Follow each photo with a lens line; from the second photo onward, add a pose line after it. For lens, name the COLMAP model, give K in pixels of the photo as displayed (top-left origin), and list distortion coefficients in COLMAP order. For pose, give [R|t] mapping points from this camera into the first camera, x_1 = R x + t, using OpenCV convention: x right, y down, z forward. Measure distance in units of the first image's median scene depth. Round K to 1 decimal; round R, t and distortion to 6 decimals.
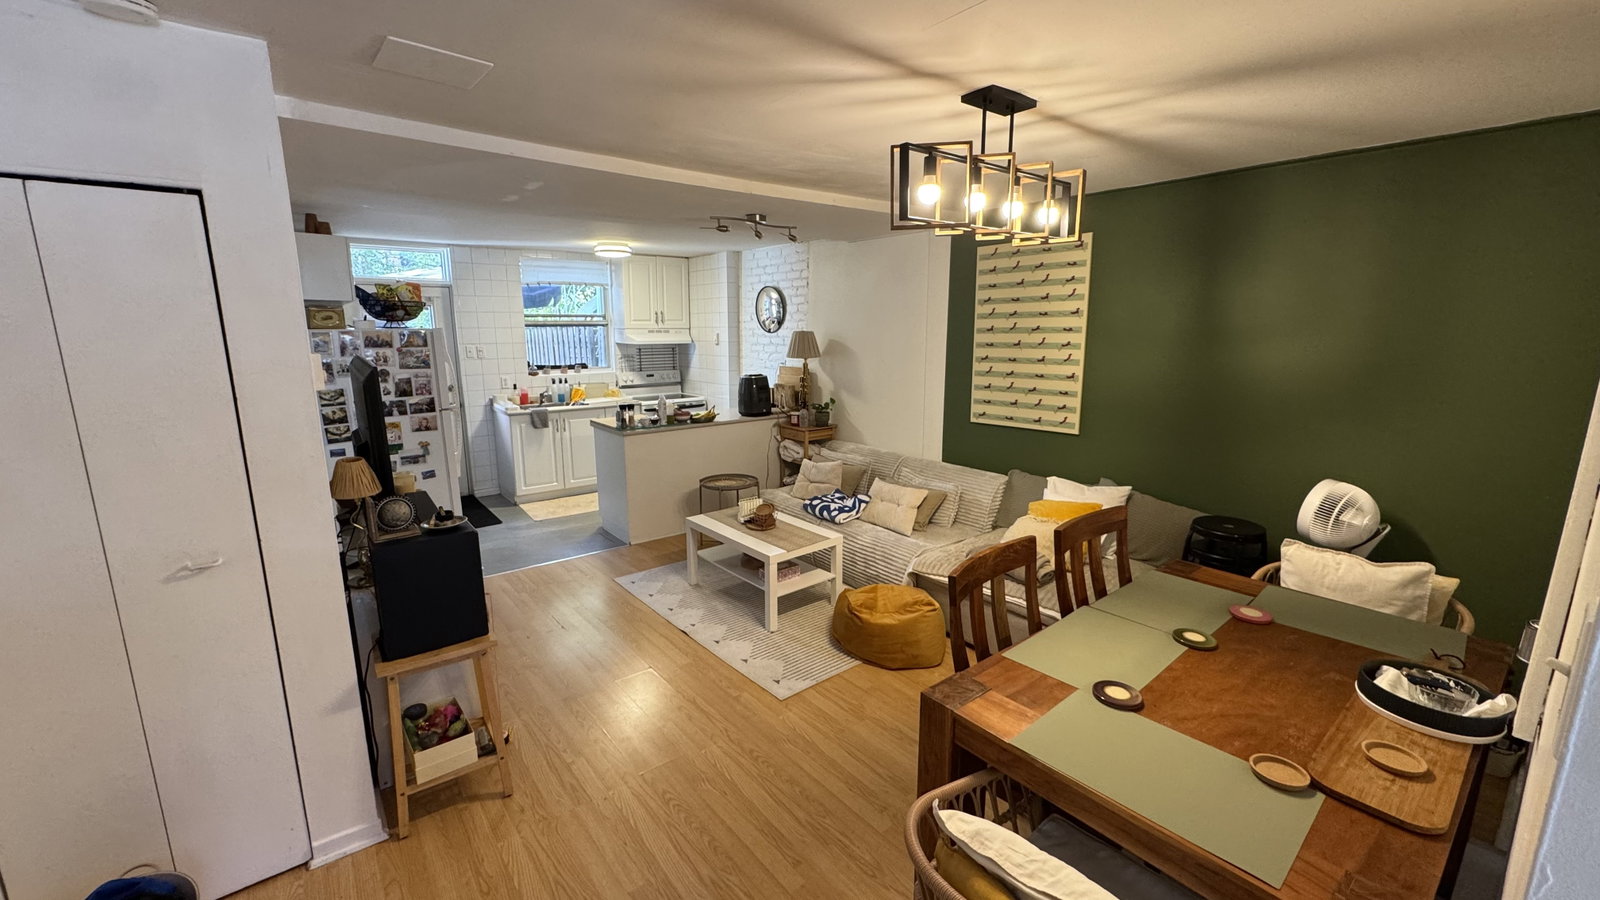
lens RADIAL K [[637.9, 0, 800.5], [0, 637.9, 464.0], [0, 0, 1]] dist [-0.007017, -0.000166]
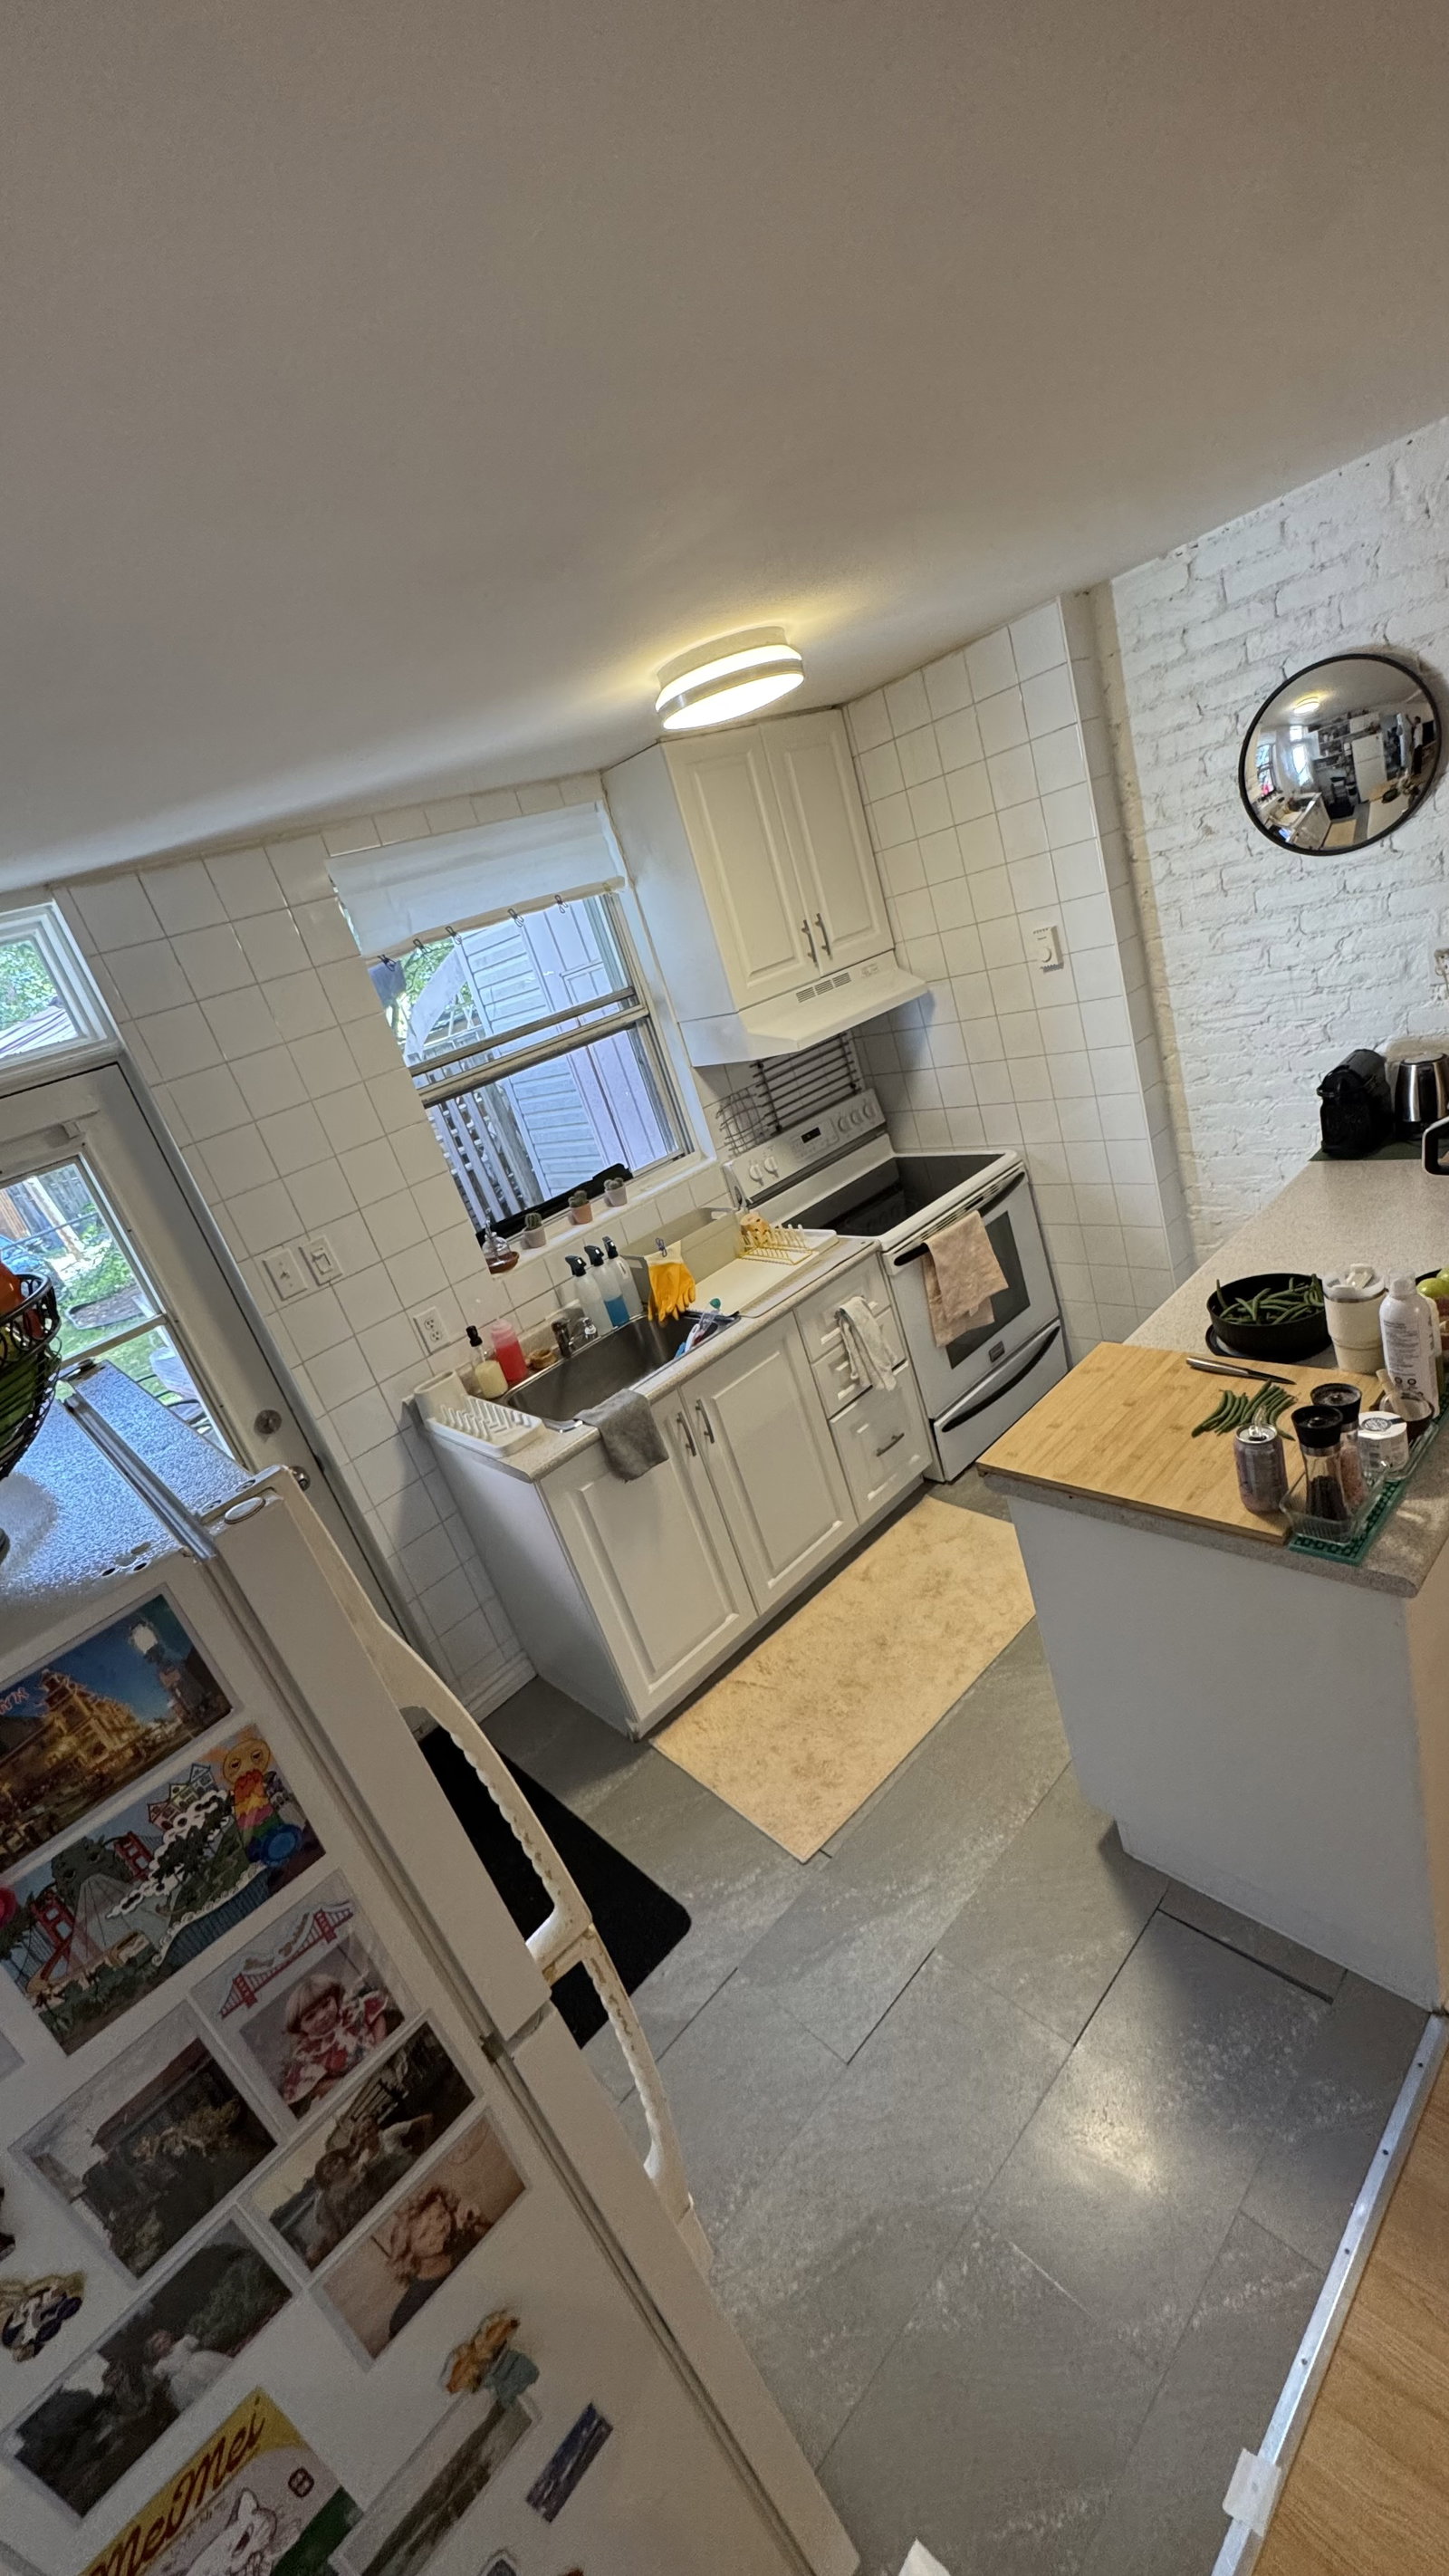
lens RADIAL K [[1027.0, 0, 737.2], [0, 1027.0, 1301.9], [0, 0, 1]] dist [-0.007017, -0.000166]
pose [[0.953043, -0.300668, -0.036172, -0.476105], [0.302760, 0.943304, 0.136063, -0.242870], [-0.006789, -0.140626, 0.990040, 0.834484]]
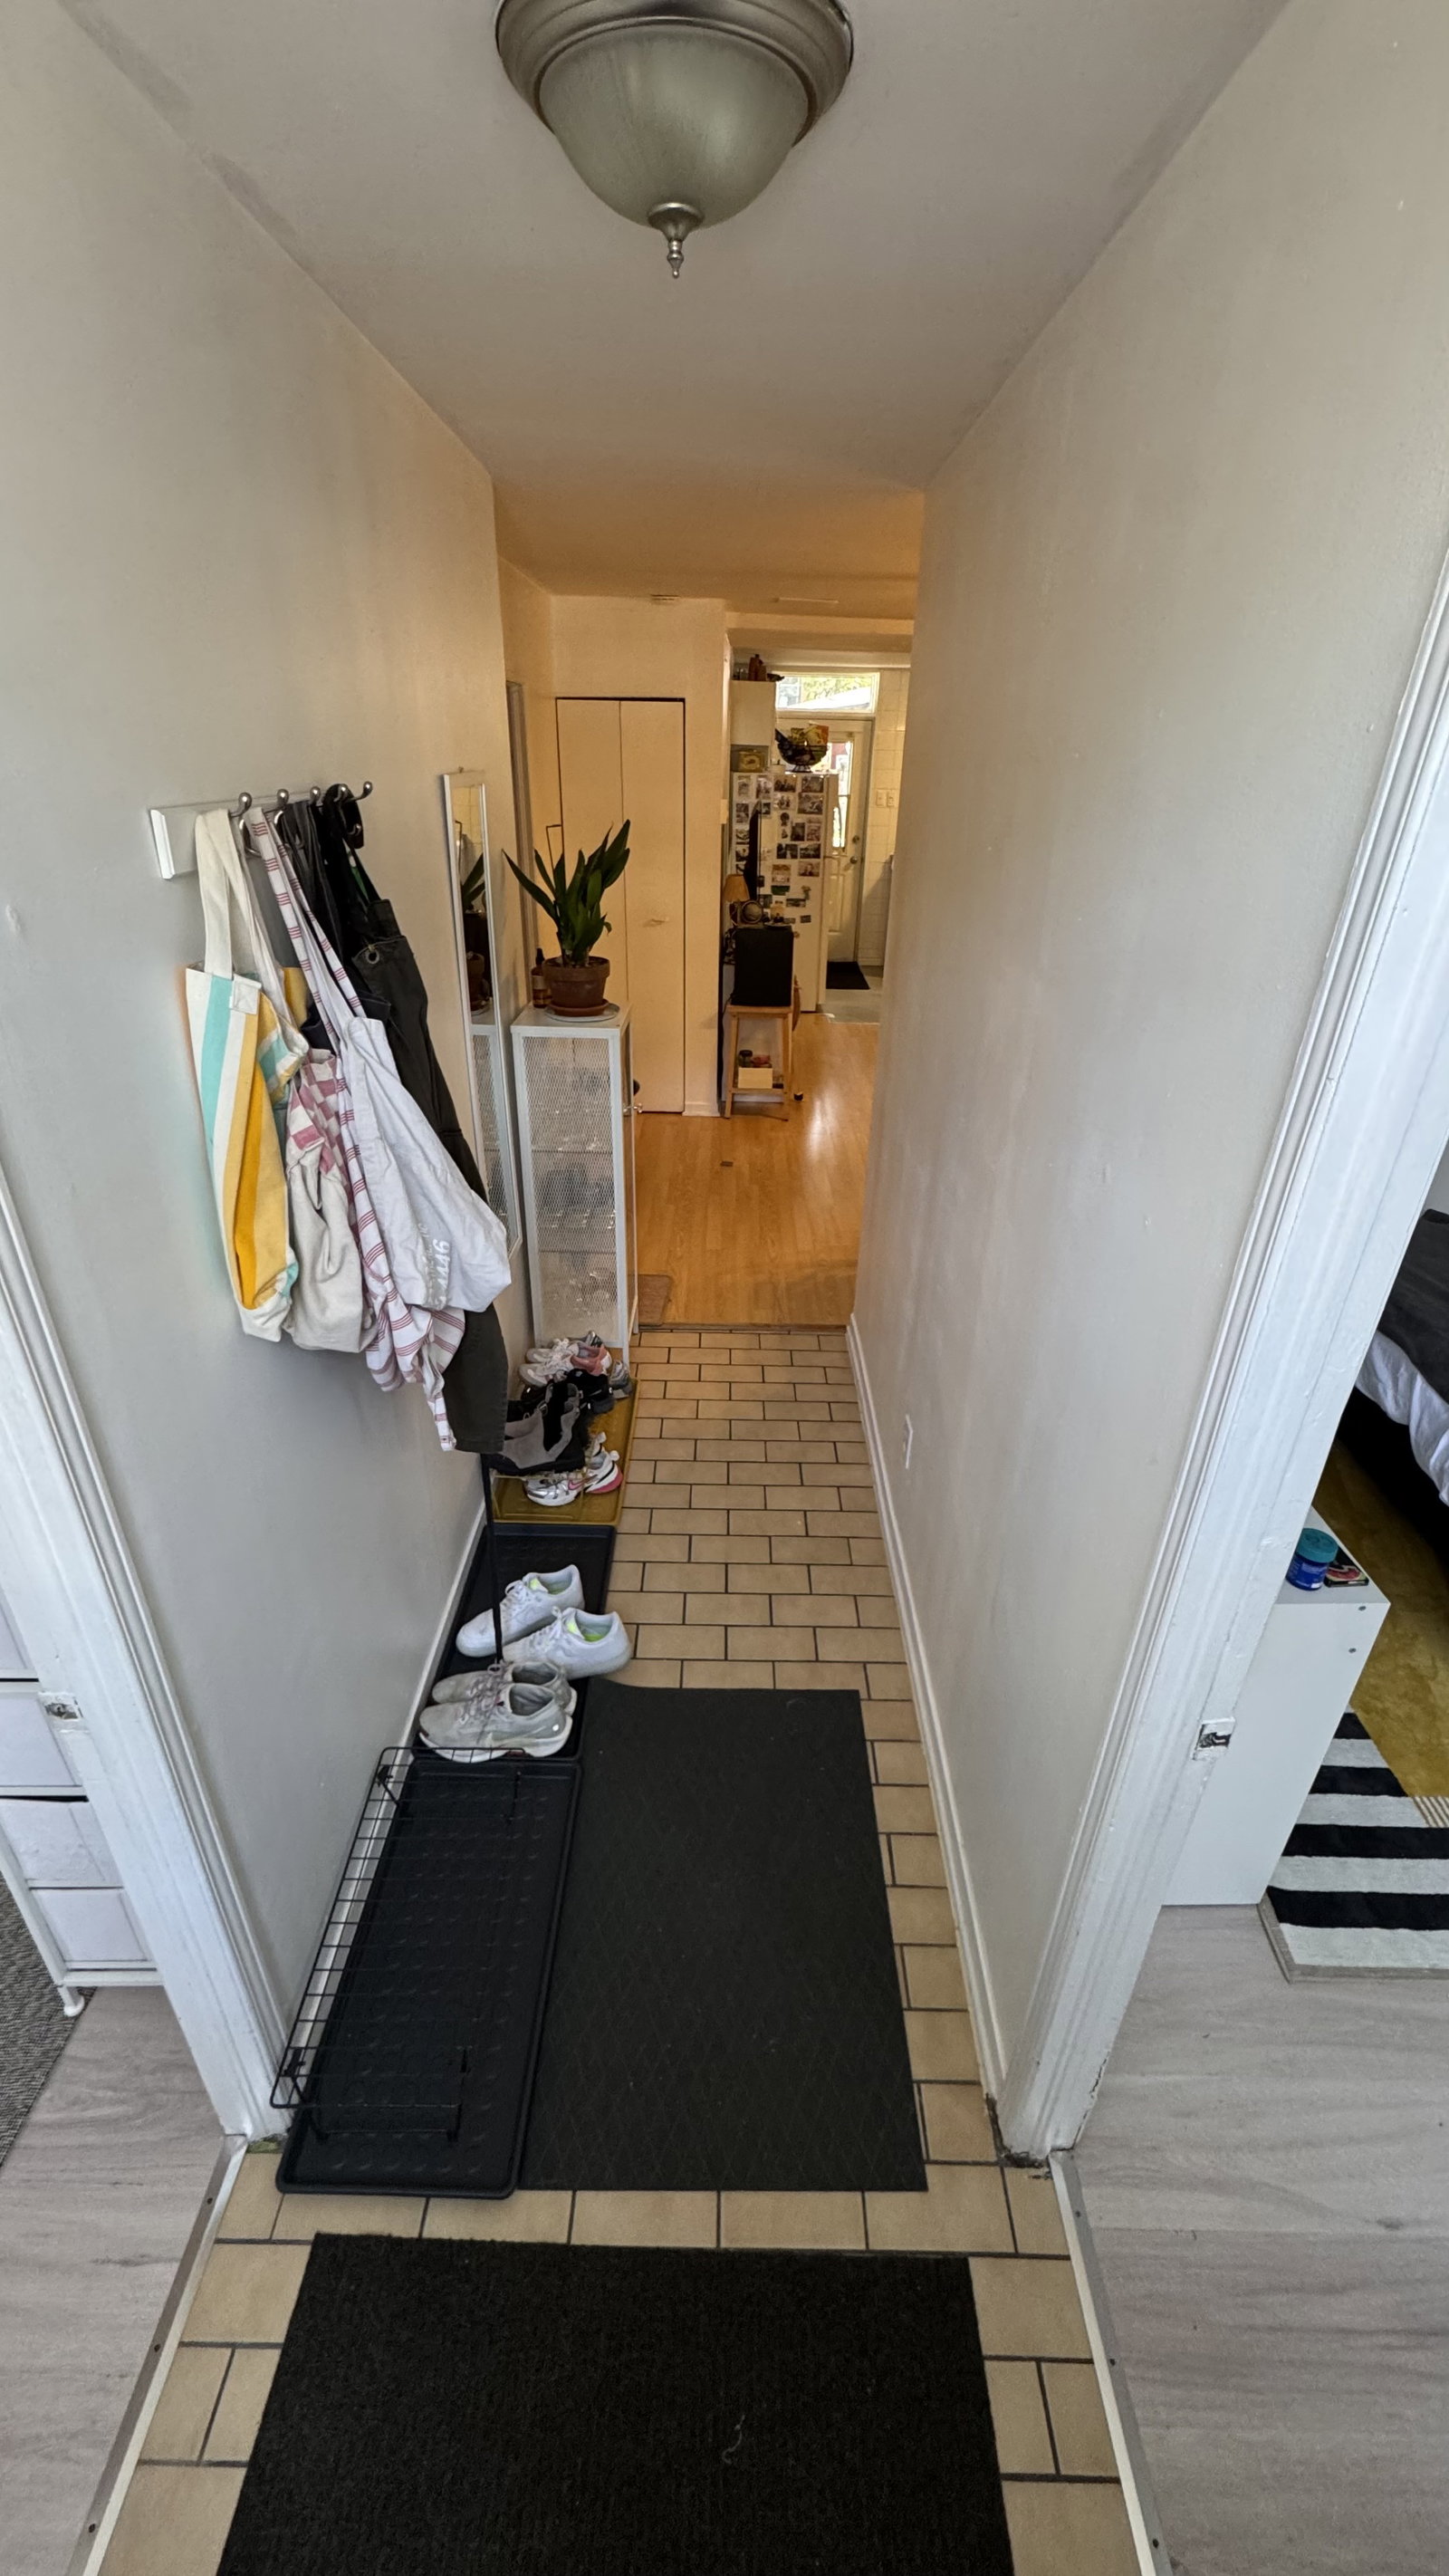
lens RADIAL K [[1027.0, 0, 737.2], [0, 1027.0, 1301.9], [0, 0, 1]] dist [-0.007017, -0.000166]
pose [[0.781145, 0.307191, -0.543550, 0.500654], [-0.145444, 0.936166, 0.320061, 0.087272], [0.607173, -0.170957, 0.775960, -0.572168]]
